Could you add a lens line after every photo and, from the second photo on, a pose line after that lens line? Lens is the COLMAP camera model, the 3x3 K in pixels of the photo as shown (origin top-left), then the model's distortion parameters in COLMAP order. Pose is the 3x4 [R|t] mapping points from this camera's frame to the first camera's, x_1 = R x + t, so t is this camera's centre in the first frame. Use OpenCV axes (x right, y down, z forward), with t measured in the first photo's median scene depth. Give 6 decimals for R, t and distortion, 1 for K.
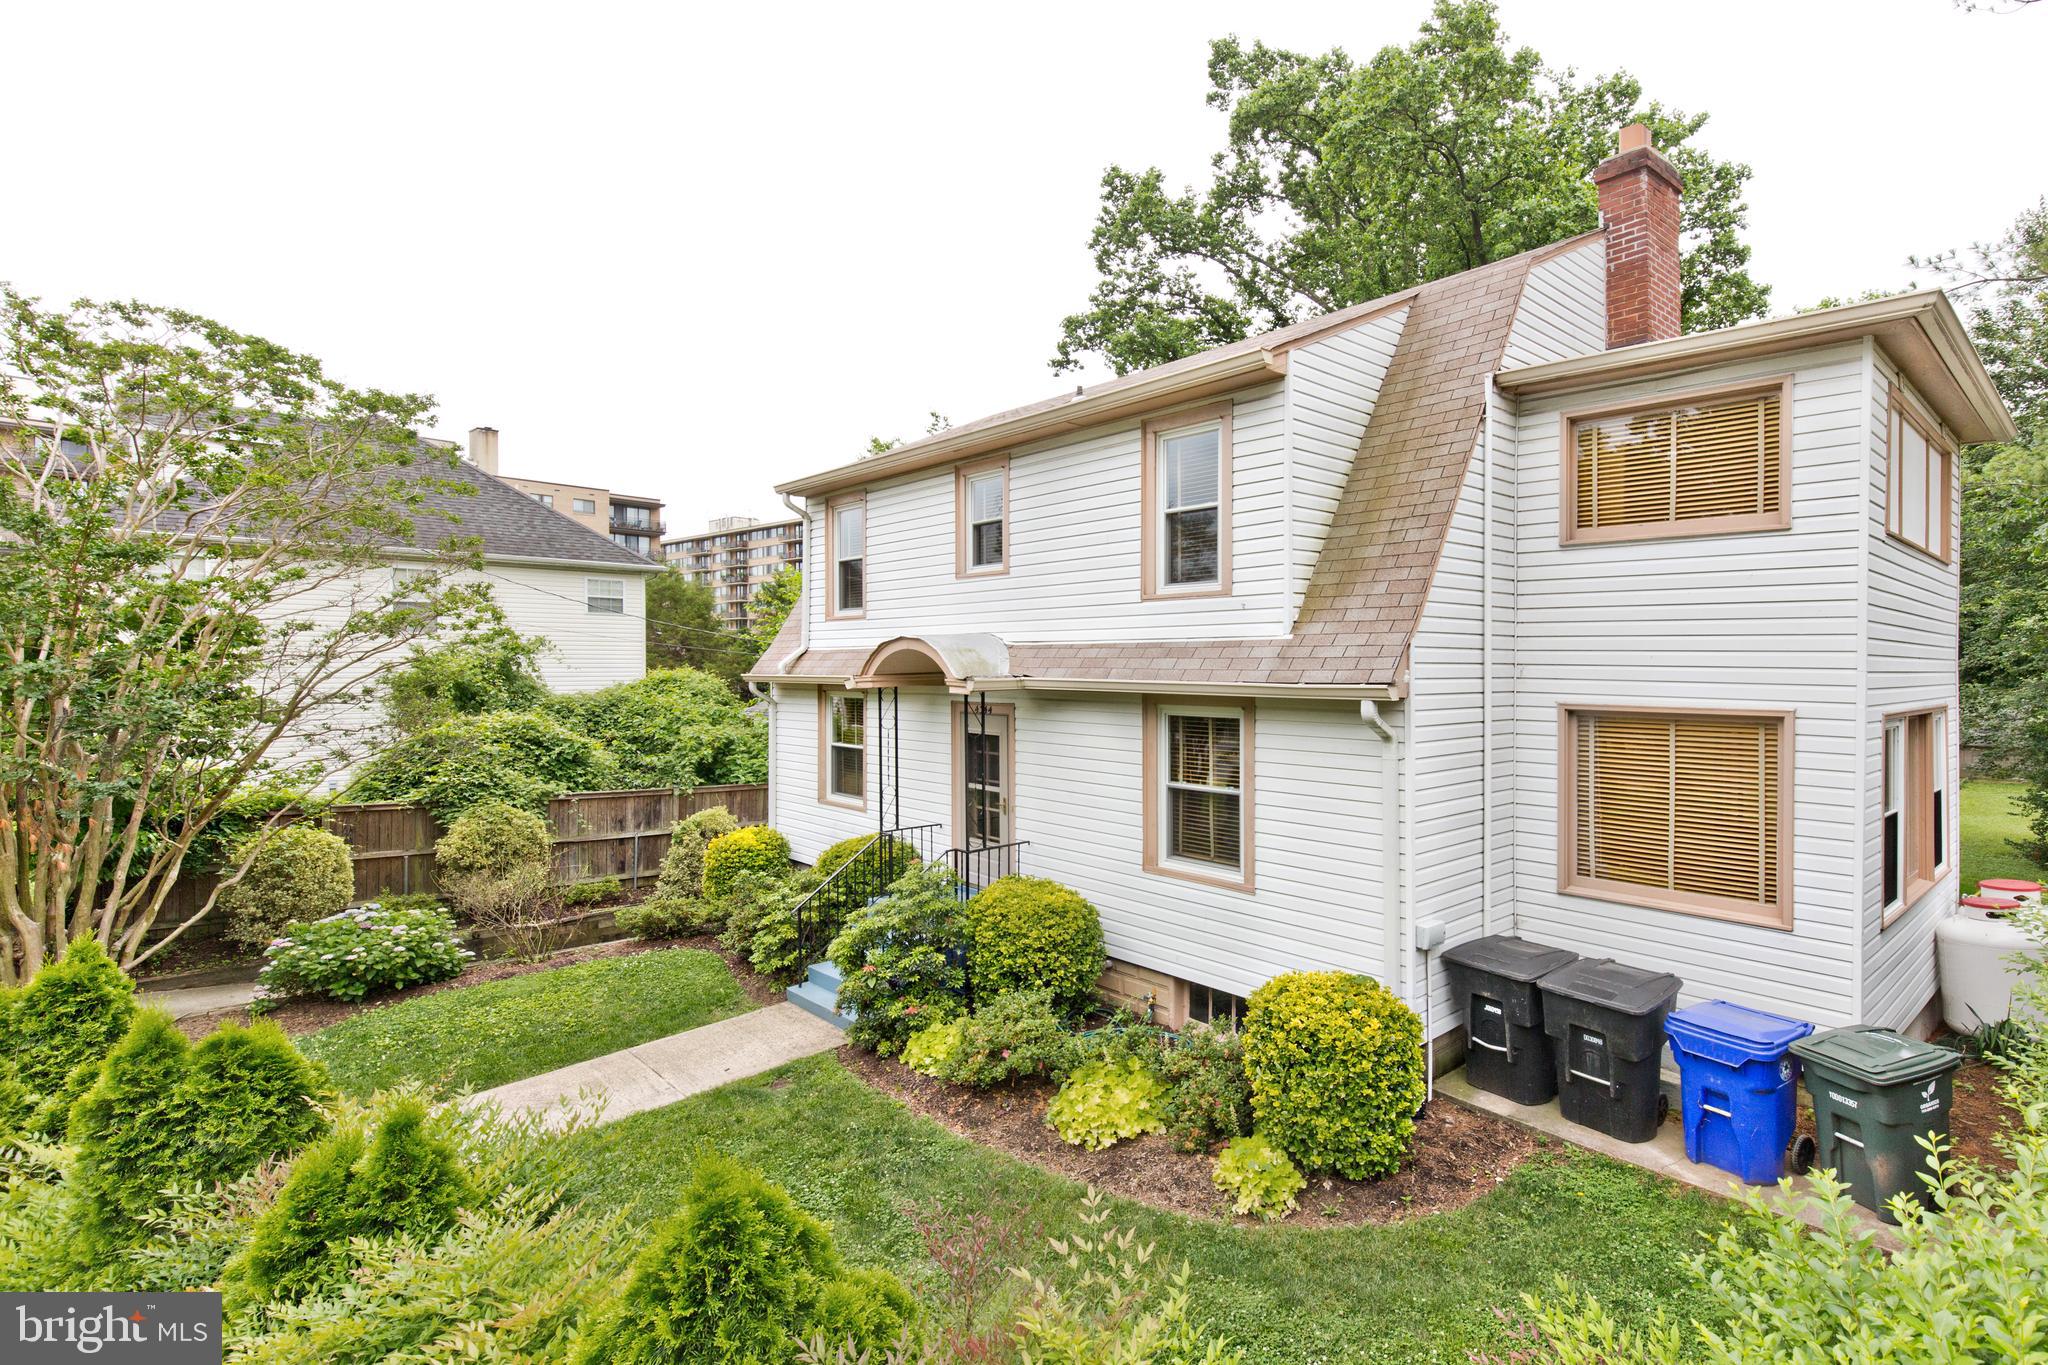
lens RADIAL K [[982.8, 0, 1024.0], [0, 982.8, 682.5], [0, 0, 1]] dist [0.001595, -0.000139]
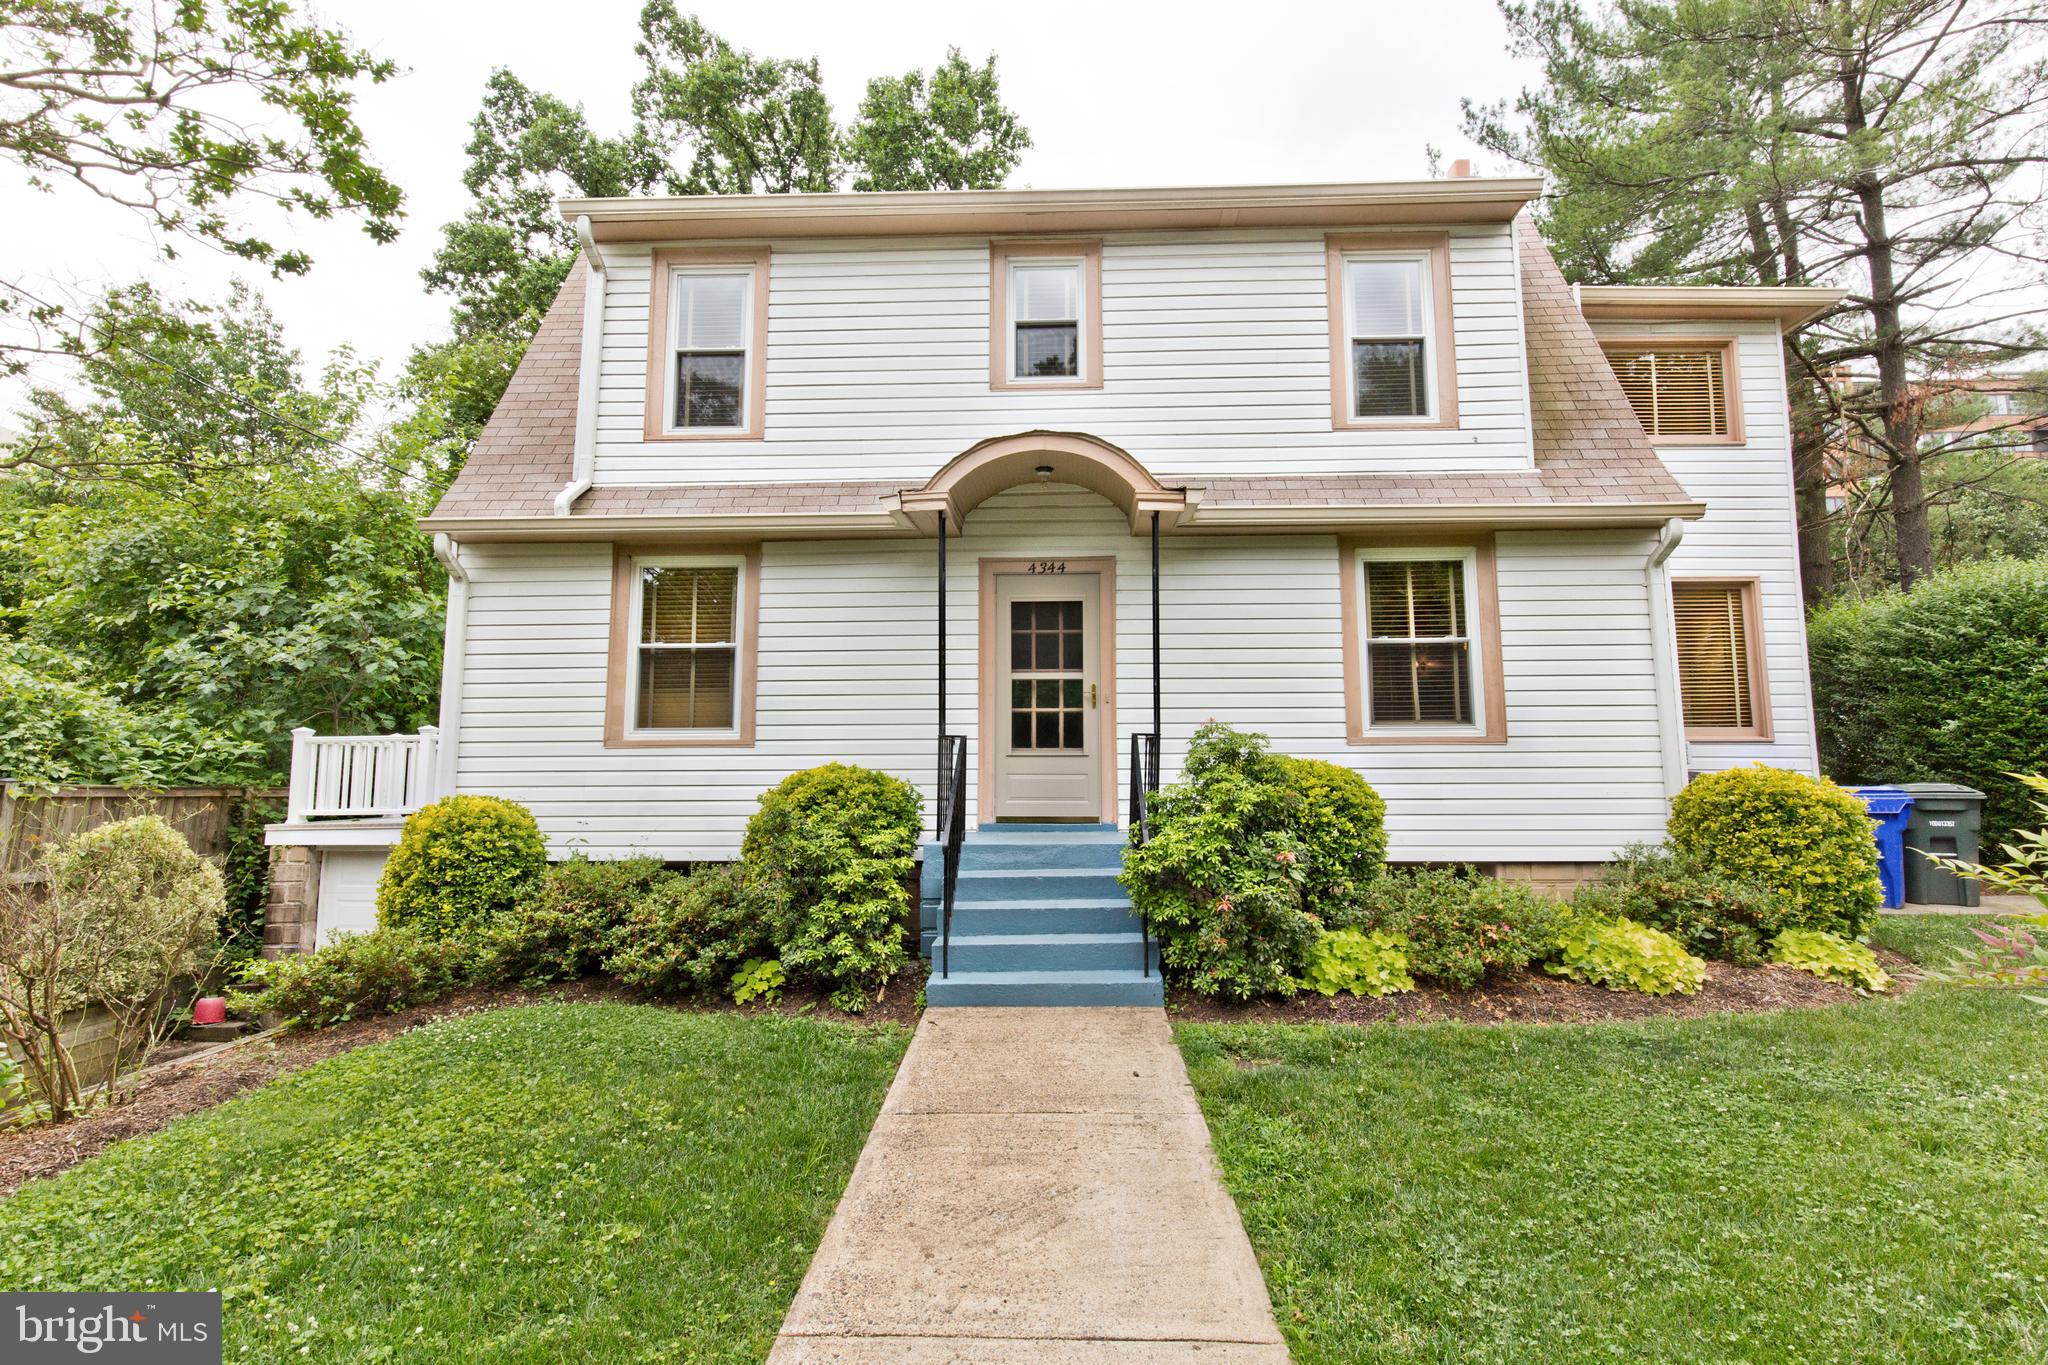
lens RADIAL K [[1029.3, 0, 1016.1], [0, 1029.3, 657.3], [0, 0, 1]] dist [0.006424, 0.001872]
pose [[0.687093, 0.069310, 0.723256, -0.609481], [0.022720, 0.992903, -0.116735, 0.183424], [-0.726214, 0.096640, 0.680642, 0.512568]]
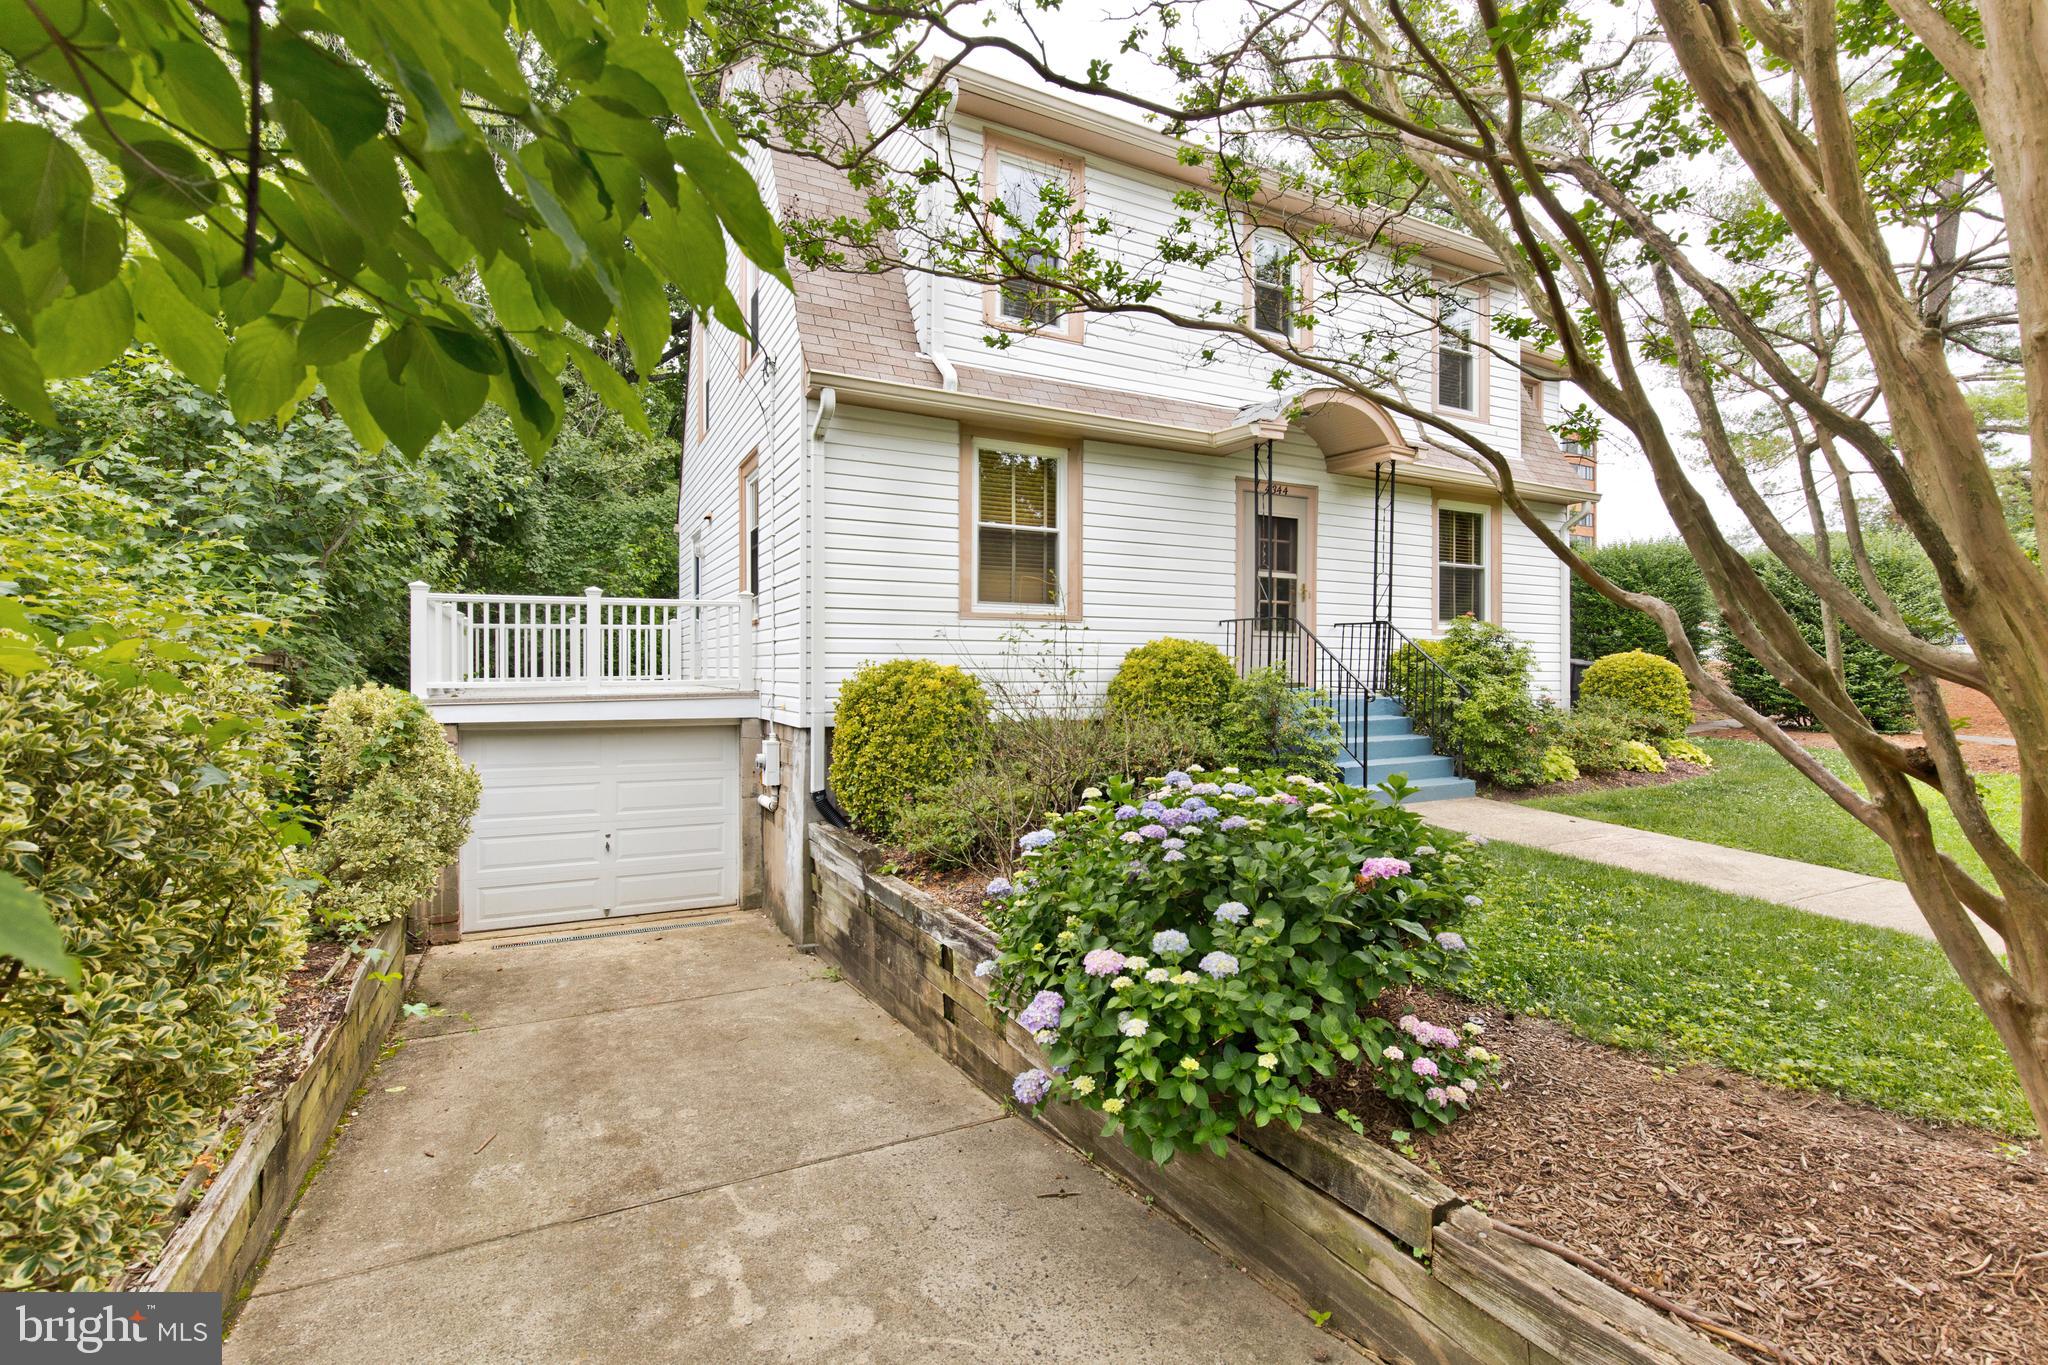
lens RADIAL K [[1077.5, 0, 1024.0], [0, 1077.5, 682.5], [0, 0, 1]] dist [-0.000471, -0.000279]
pose [[0.153877, -0.043193, 0.987145, -1.099779], [0.000683, 0.999048, 0.043608, 0.166946], [-0.988090, -0.006036, 0.153760, 1.083889]]
